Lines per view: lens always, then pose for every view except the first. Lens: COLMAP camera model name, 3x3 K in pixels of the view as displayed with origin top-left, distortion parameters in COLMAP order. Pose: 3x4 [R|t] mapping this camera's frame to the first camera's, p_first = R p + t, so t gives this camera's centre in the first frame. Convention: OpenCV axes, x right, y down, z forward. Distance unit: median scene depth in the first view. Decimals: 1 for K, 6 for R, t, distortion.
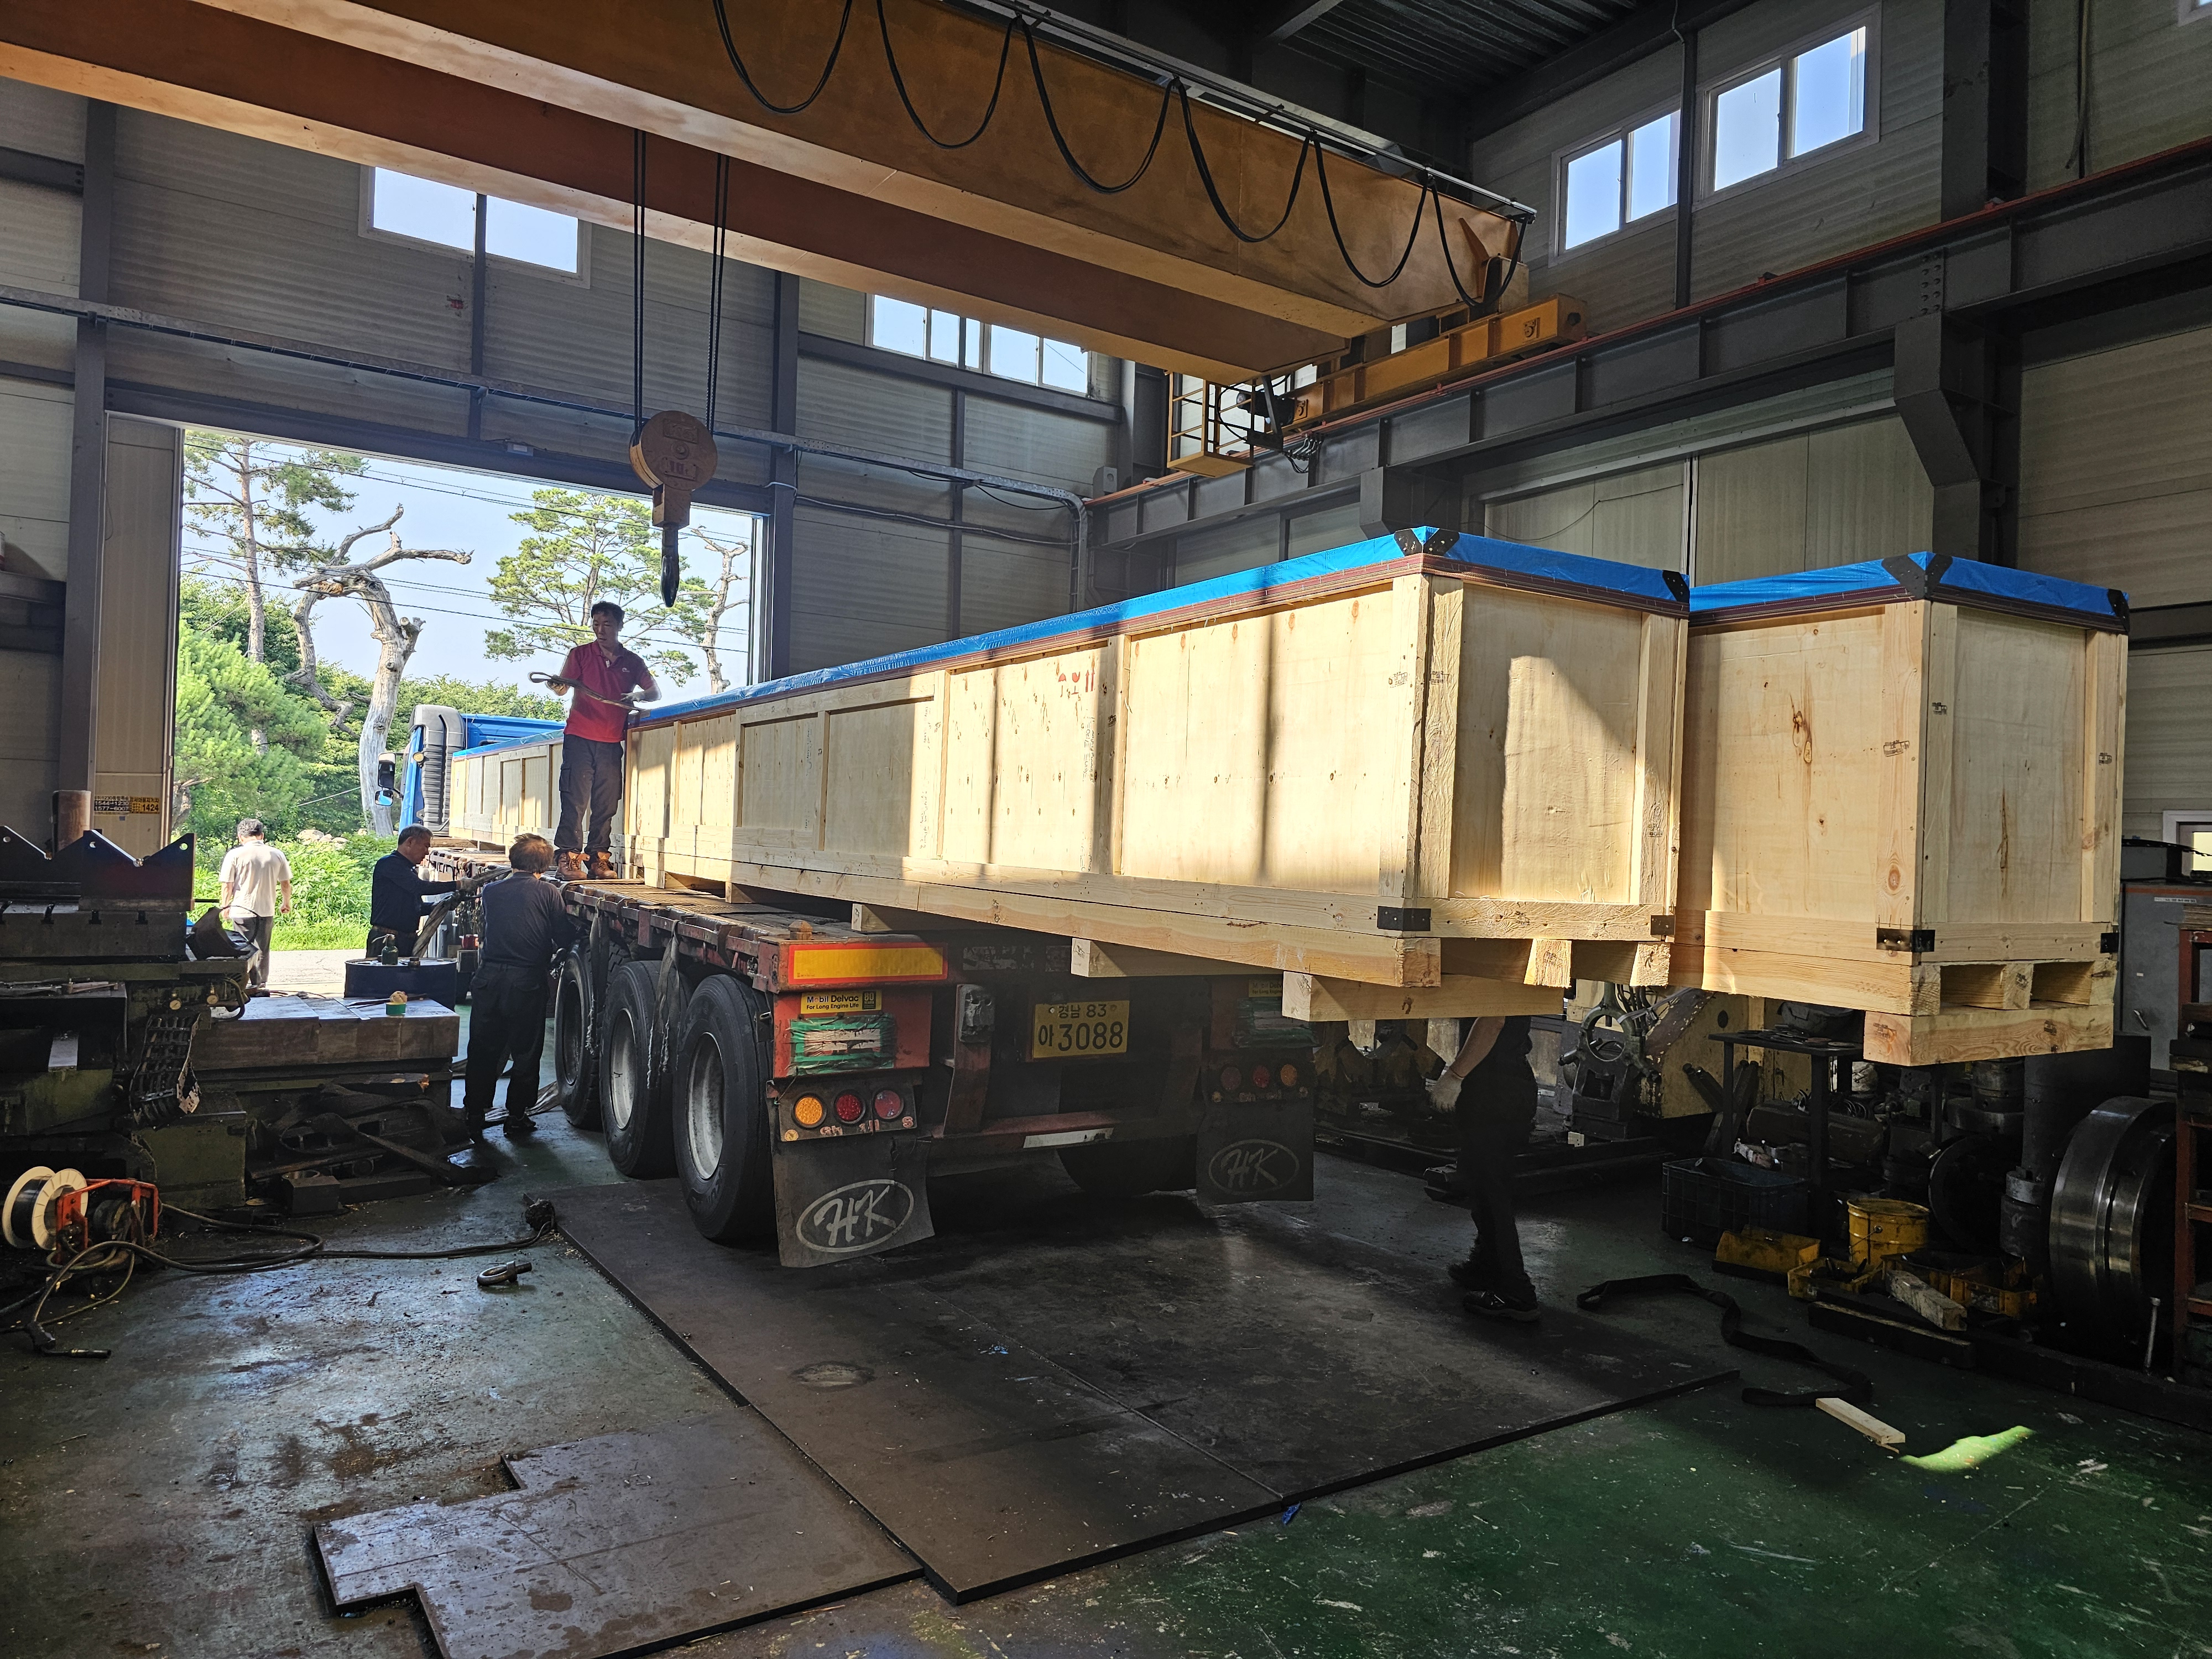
lens RADIAL K [[1489.0, 0, 1106.0], [0, 1489.0, 831.4], [0, 0, 1]] dist [0.019530, -0.022802]
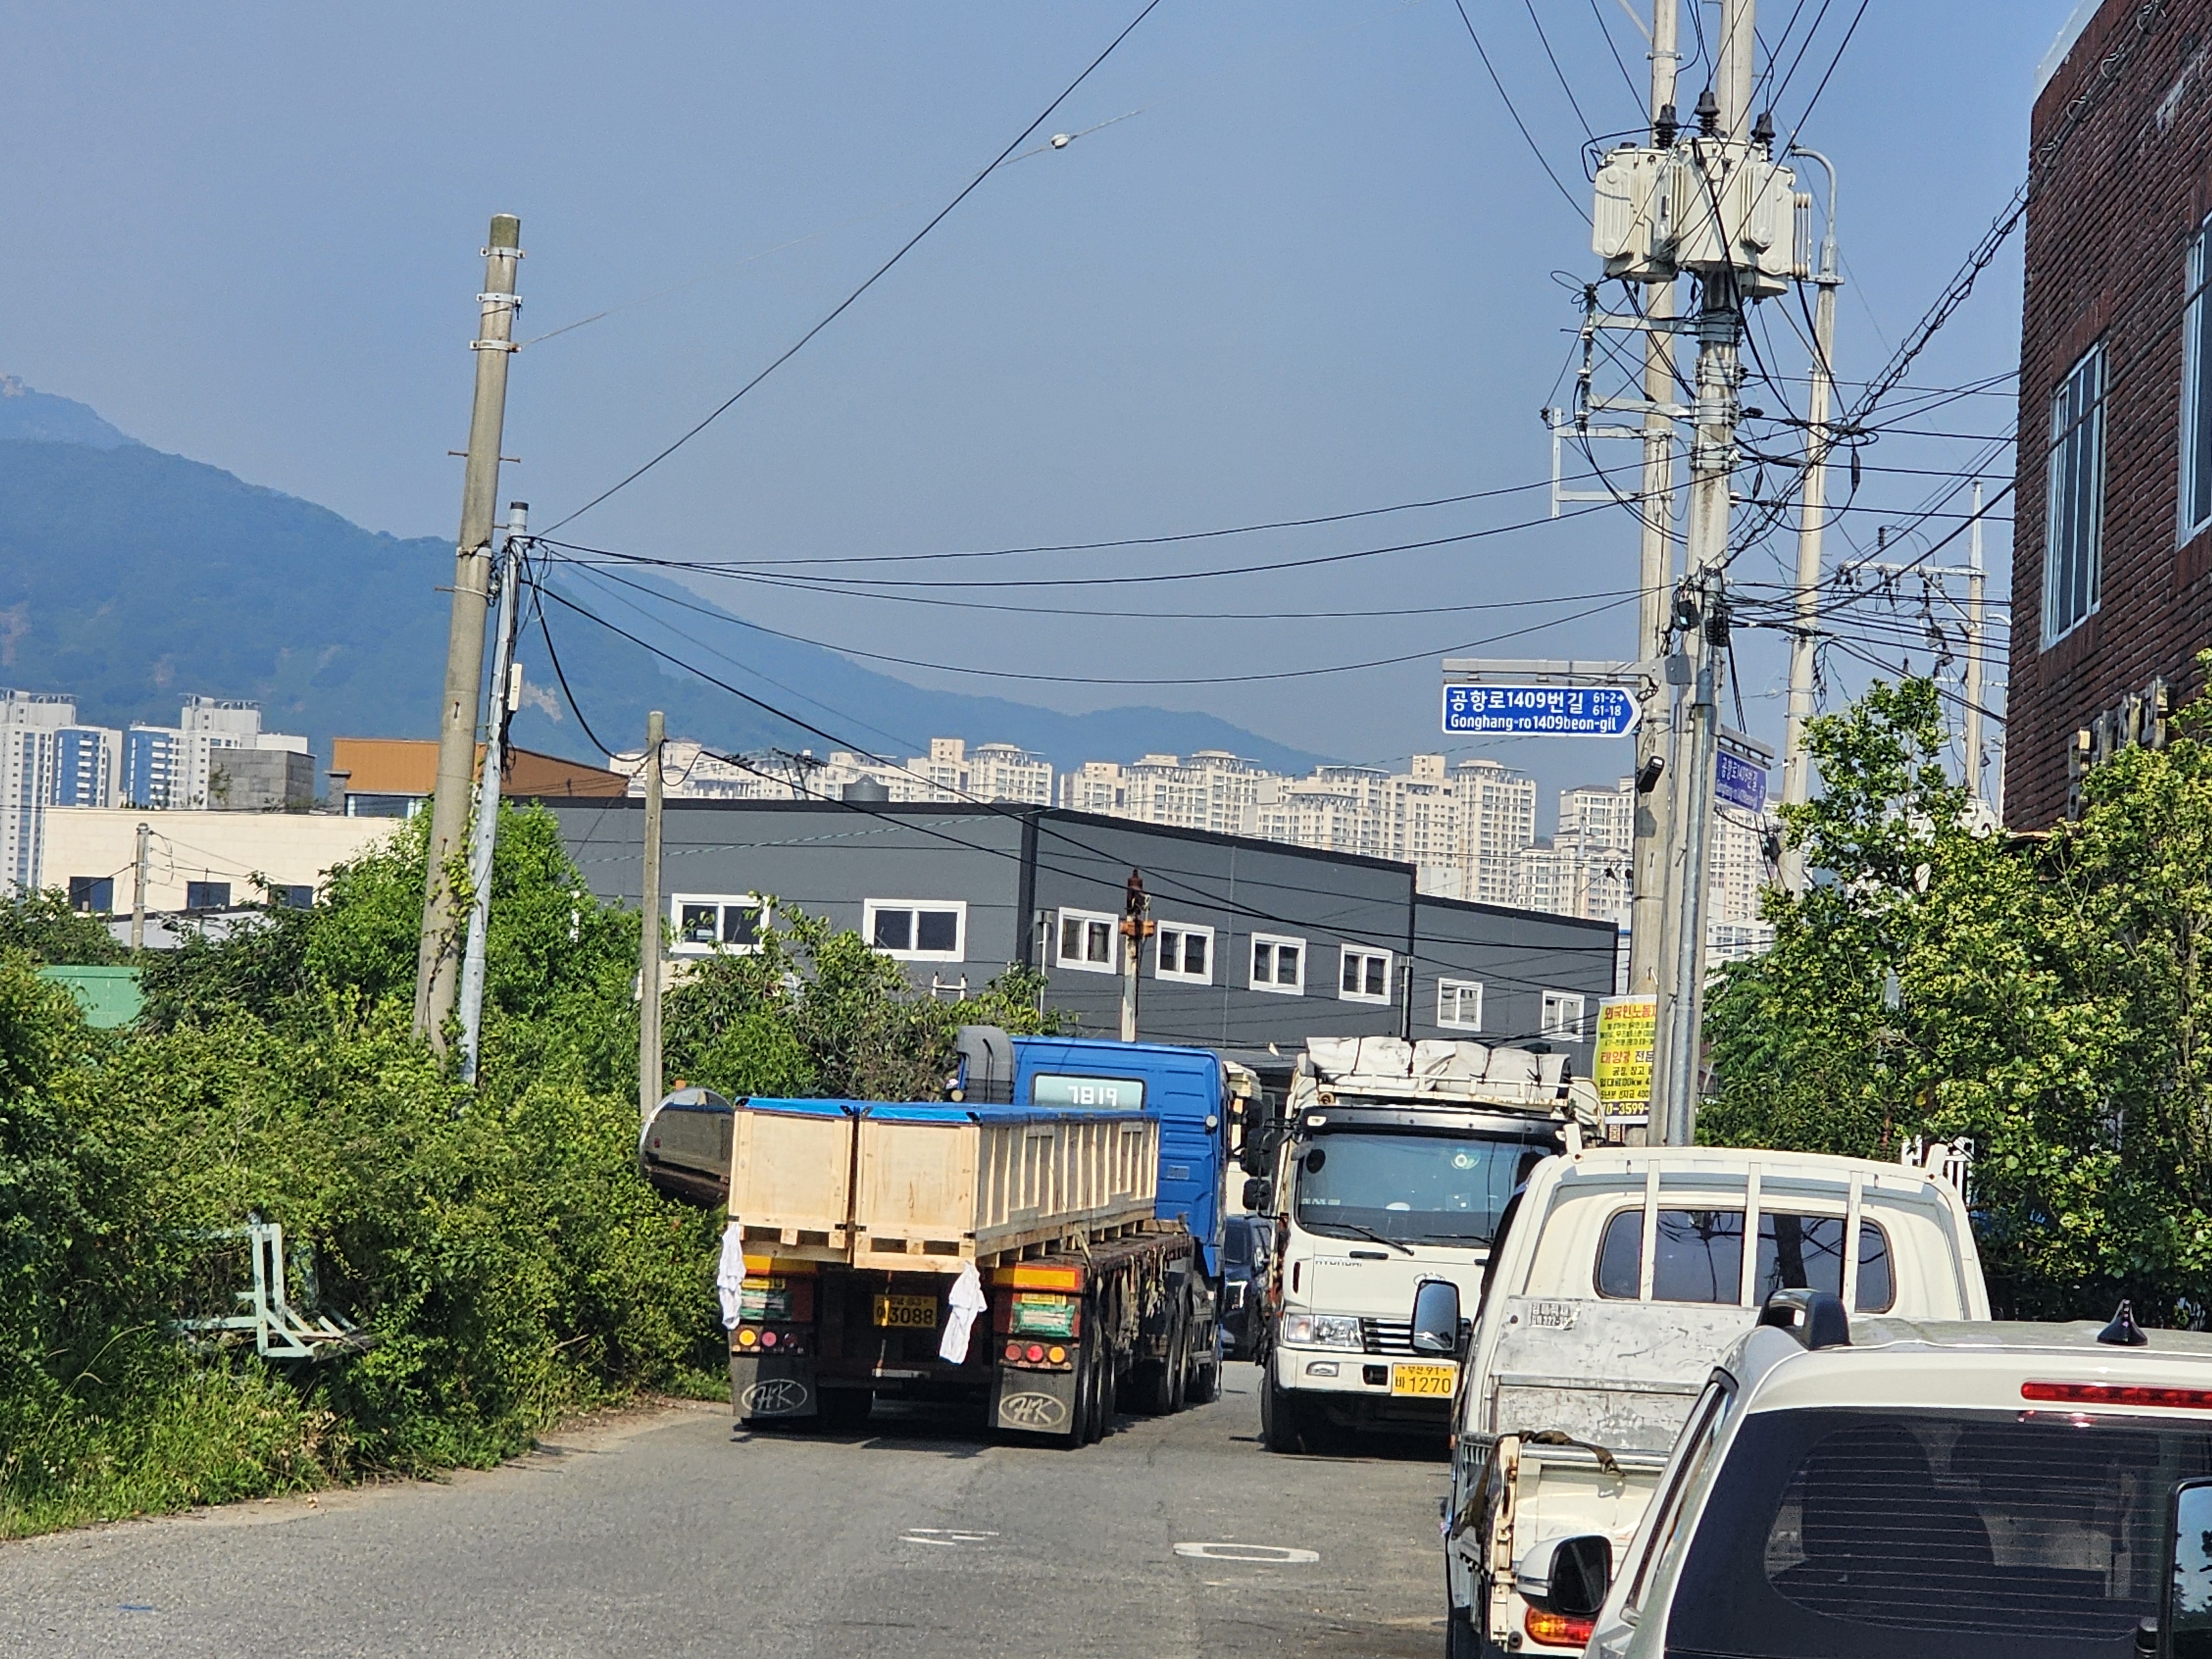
lens RADIAL K [[4456.0, 0, 1106.4], [0, 4456.0, 830.5], [0, 0, 1]] dist [-0.018816, 0.000000]
pose [[0.835387, -0.031164, -0.548778, 3.329474], [-0.022932, 0.995546, -0.091443, 0.044966], [0.549183, 0.088974, 0.830952, -3.565013]]
